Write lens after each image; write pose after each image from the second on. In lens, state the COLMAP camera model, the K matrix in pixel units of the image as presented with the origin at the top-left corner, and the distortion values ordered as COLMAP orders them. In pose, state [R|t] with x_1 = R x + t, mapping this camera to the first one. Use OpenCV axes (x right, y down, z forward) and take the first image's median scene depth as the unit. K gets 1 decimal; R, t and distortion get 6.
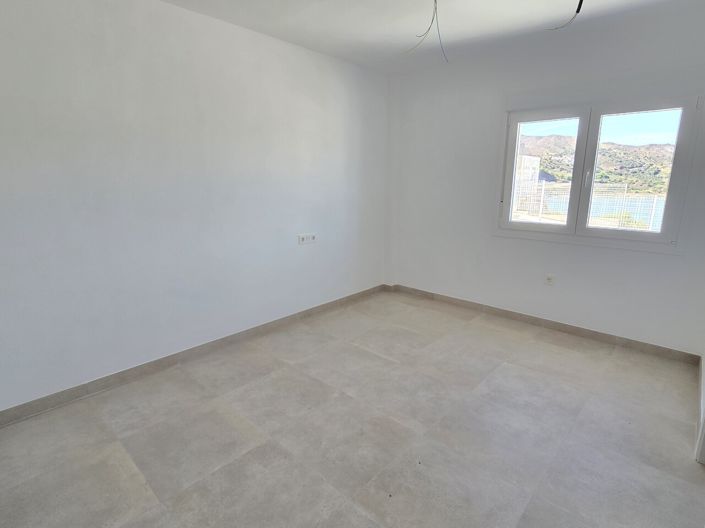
lens RADIAL K [[378.5, 0, 352.5], [0, 378.5, 264.0], [0, 0, 1]] dist [0.002549, -0.001180]
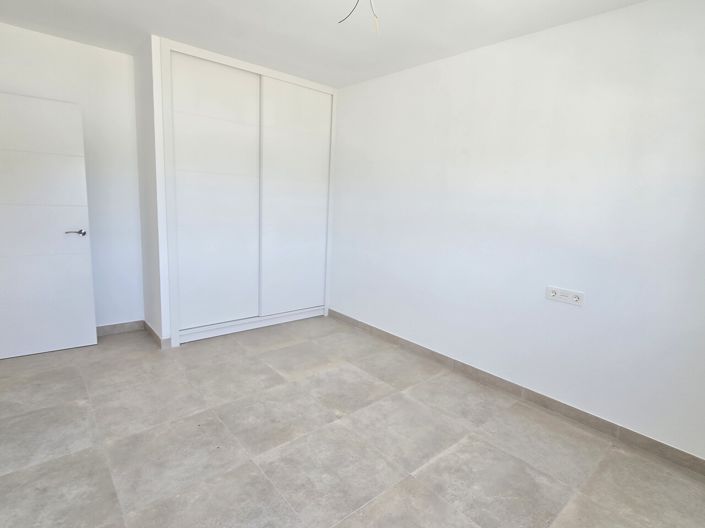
lens RADIAL K [[378.5, 0, 352.5], [0, 378.5, 264.0], [0, 0, 1]] dist [0.002549, -0.001180]
pose [[-0.124951, 0.159483, -0.979261, 0.847582], [-0.267955, 0.944895, 0.188076, -0.214017], [0.955294, 0.285898, -0.075331, 0.993057]]
